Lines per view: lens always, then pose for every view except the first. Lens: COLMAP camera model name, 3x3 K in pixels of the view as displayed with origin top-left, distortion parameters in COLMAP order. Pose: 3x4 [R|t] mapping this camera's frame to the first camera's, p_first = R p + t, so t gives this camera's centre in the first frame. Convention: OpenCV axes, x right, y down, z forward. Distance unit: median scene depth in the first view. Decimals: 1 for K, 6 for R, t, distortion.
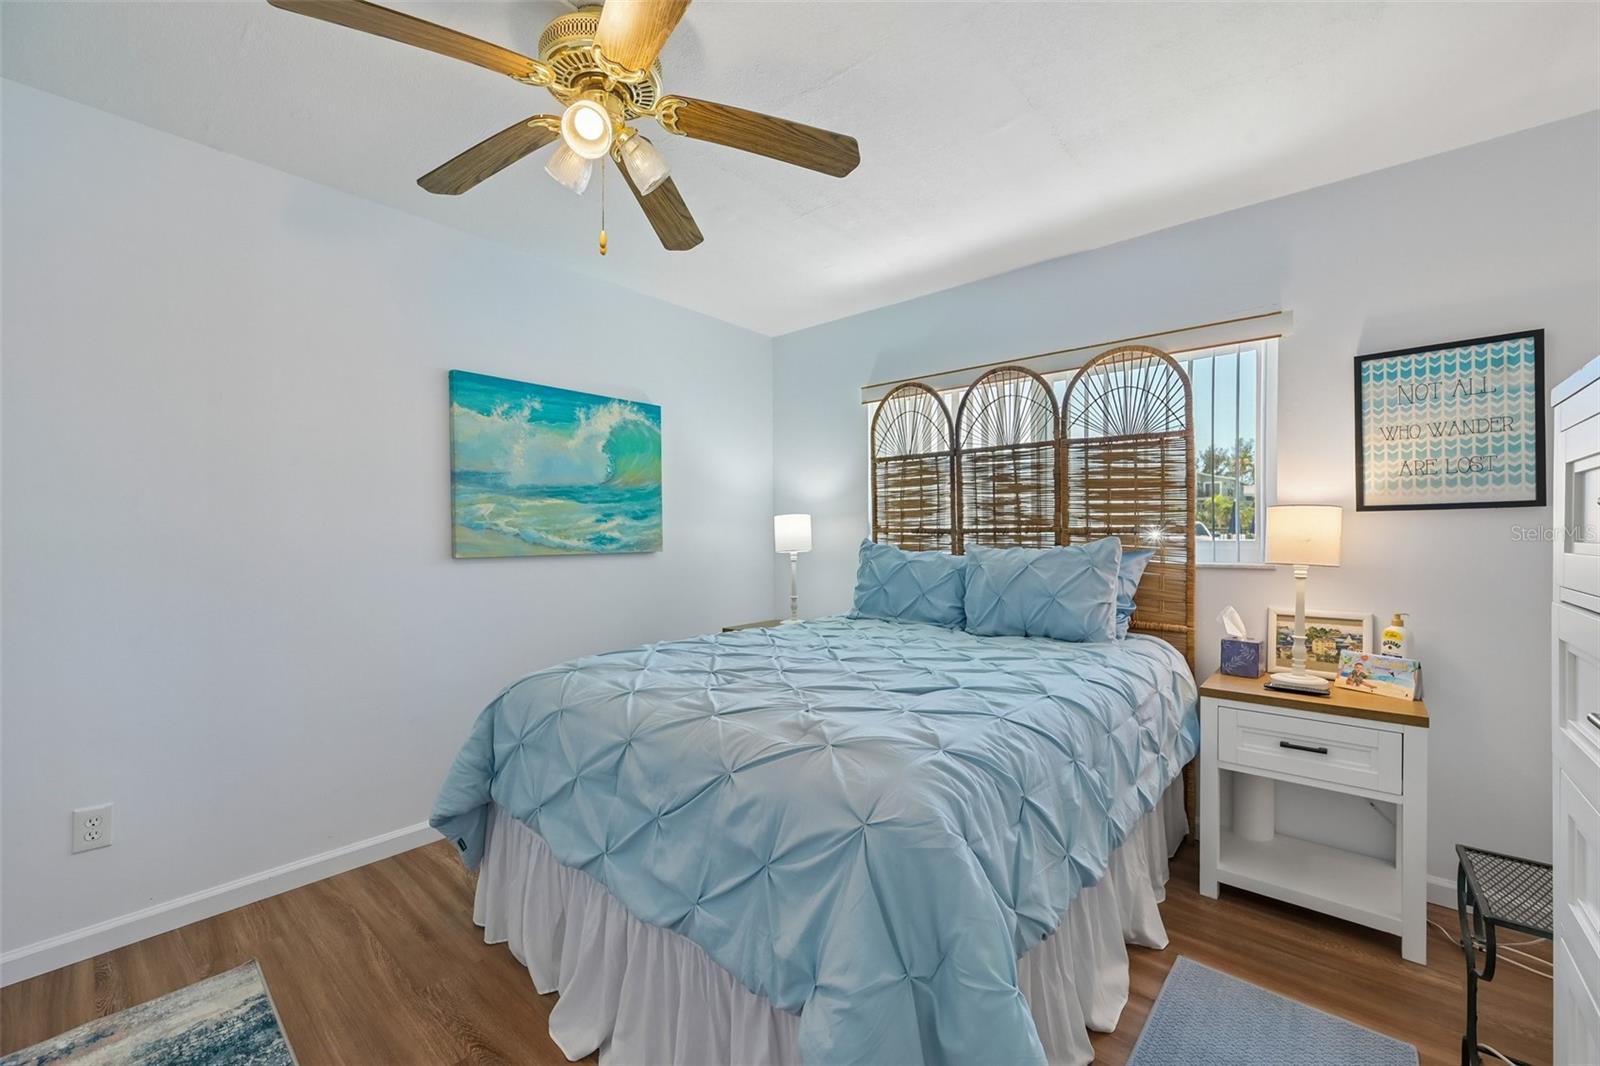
lens RADIAL K [[647.7, 0, 804.8], [0, 647.7, 529.4], [0, 0, 1]] dist [-0.001171, -0.000272]
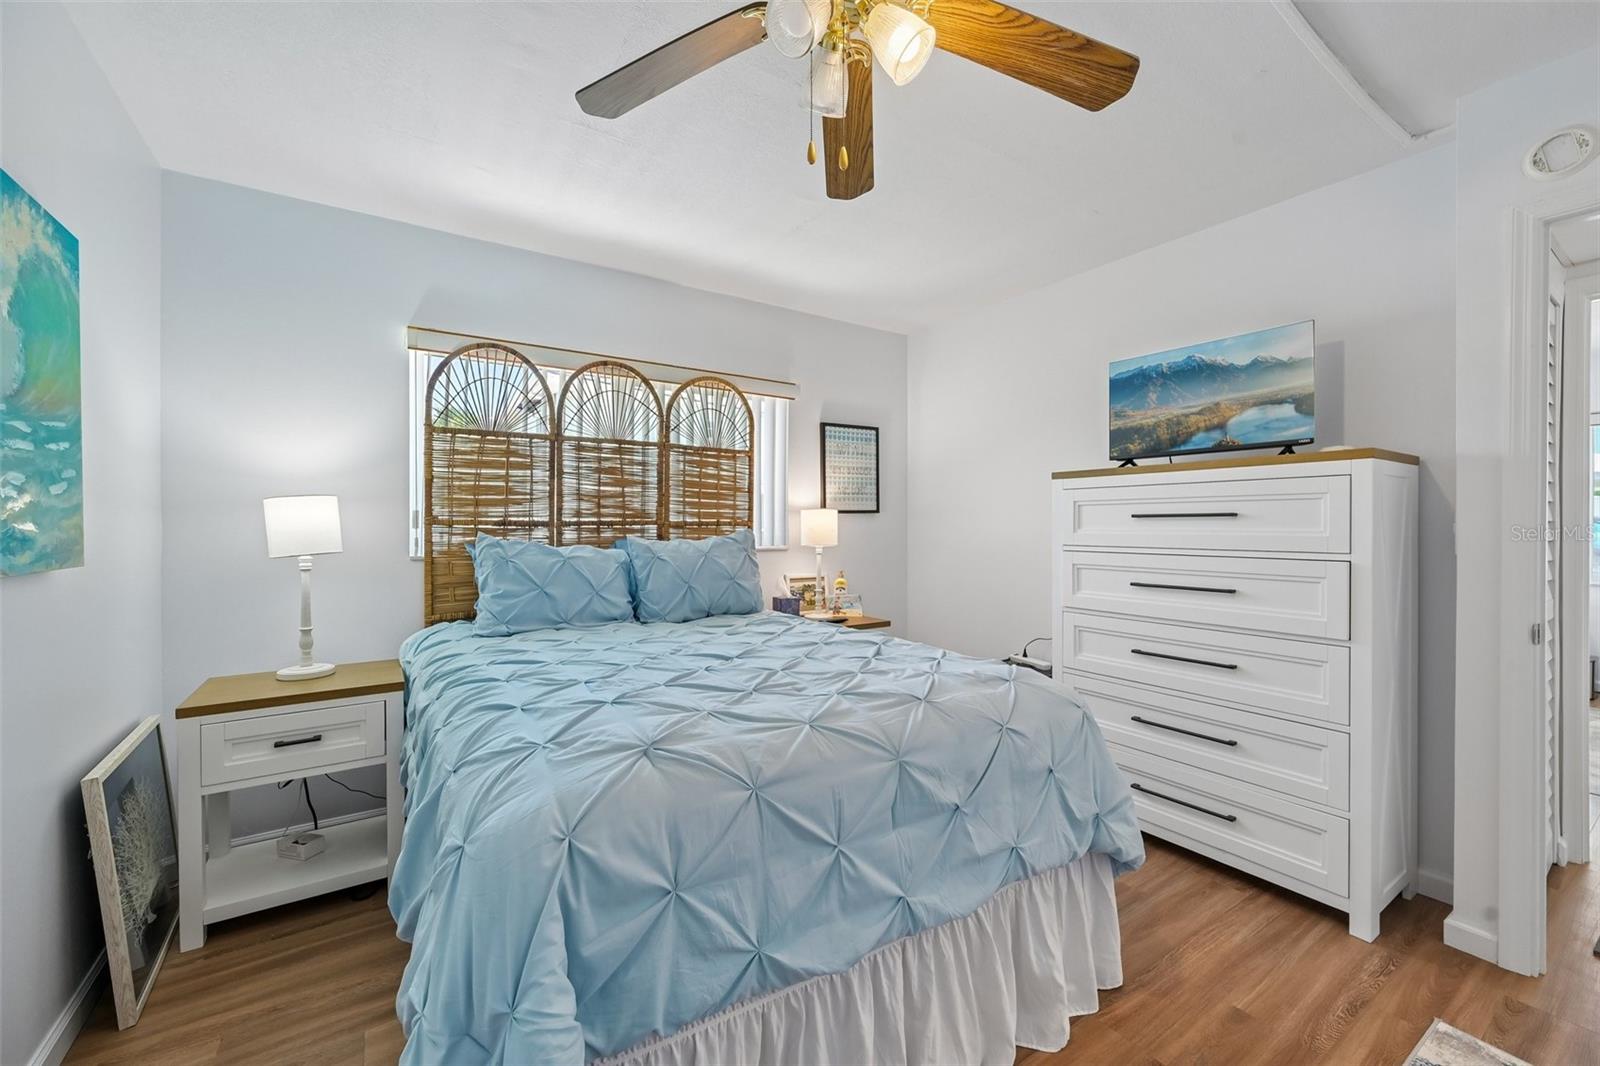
lens RADIAL K [[632.3, 0, 818.7], [0, 632.3, 520.3], [0, 0, 1]] dist [-0.000150, 0.000006]
pose [[0.255543, 0.009437, 0.966752, -0.563582], [-0.005961, 0.999949, -0.008186, 0.003210], [-0.966779, -0.003671, 0.255586, 0.435728]]
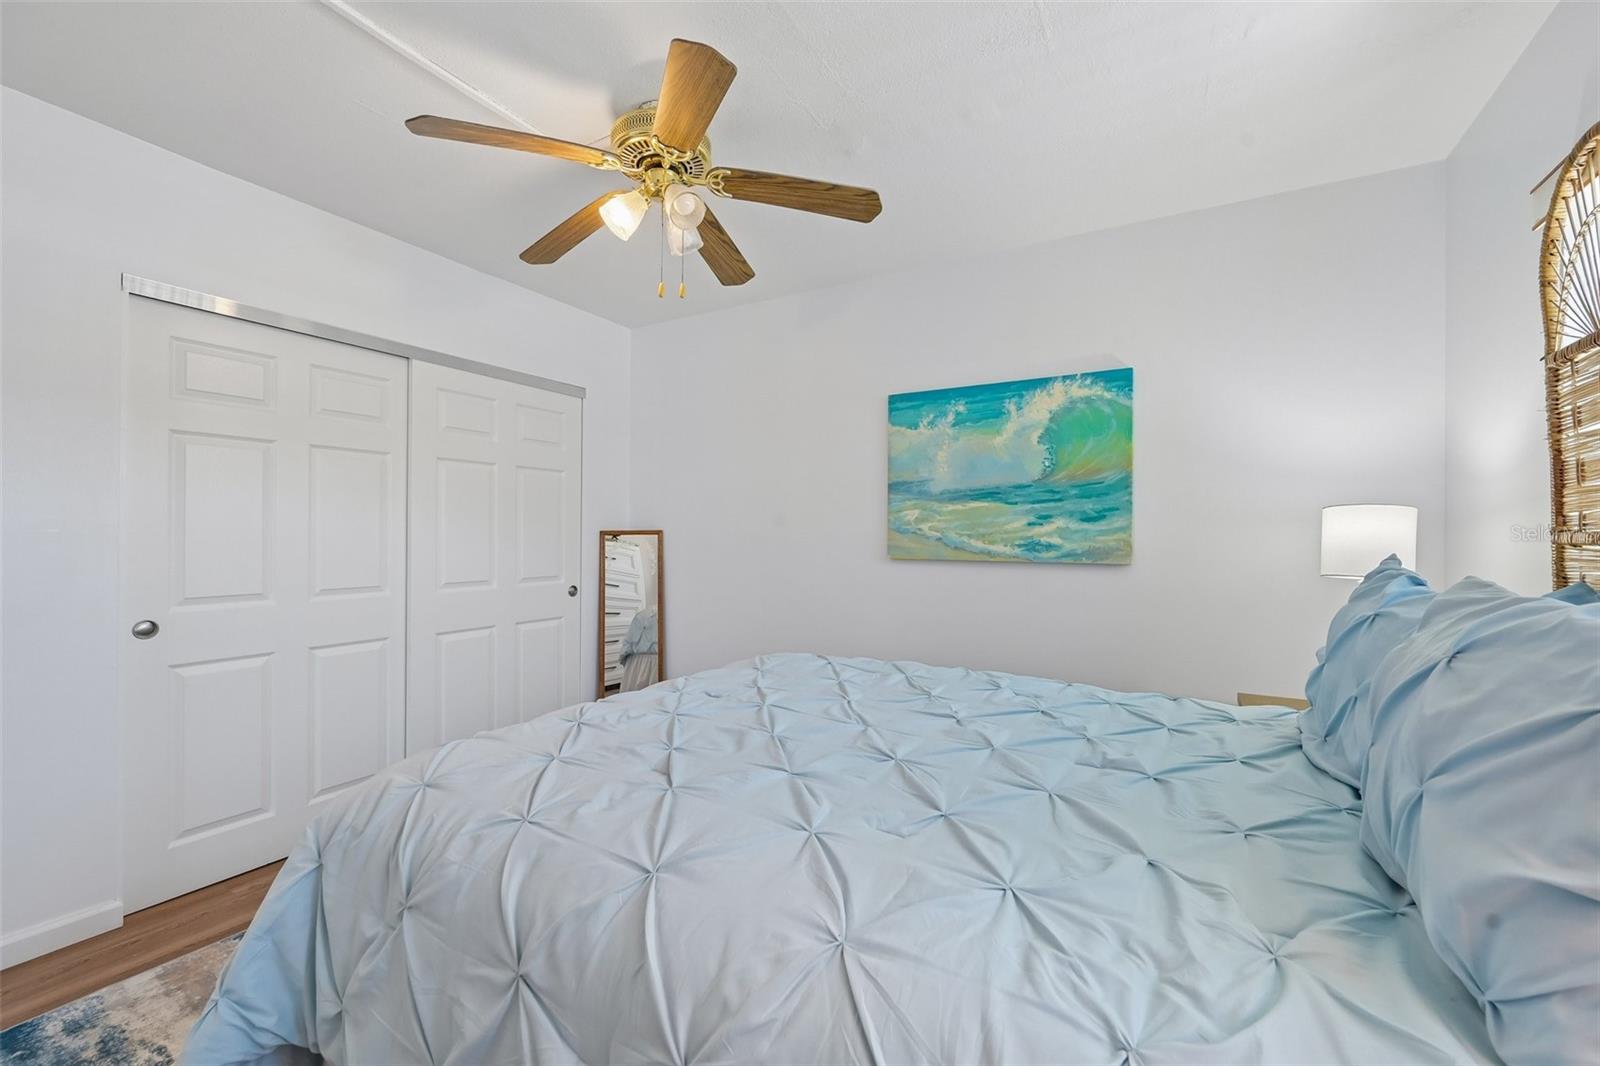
lens RADIAL K [[647.7, 0, 804.8], [0, 647.7, 529.4], [0, 0, 1]] dist [-0.001171, -0.000272]
pose [[0.183648, -0.007720, -0.982962, 0.479279], [-0.004441, 0.999952, -0.008683, 0.002709], [0.982982, 0.005960, 0.183605, 0.548015]]
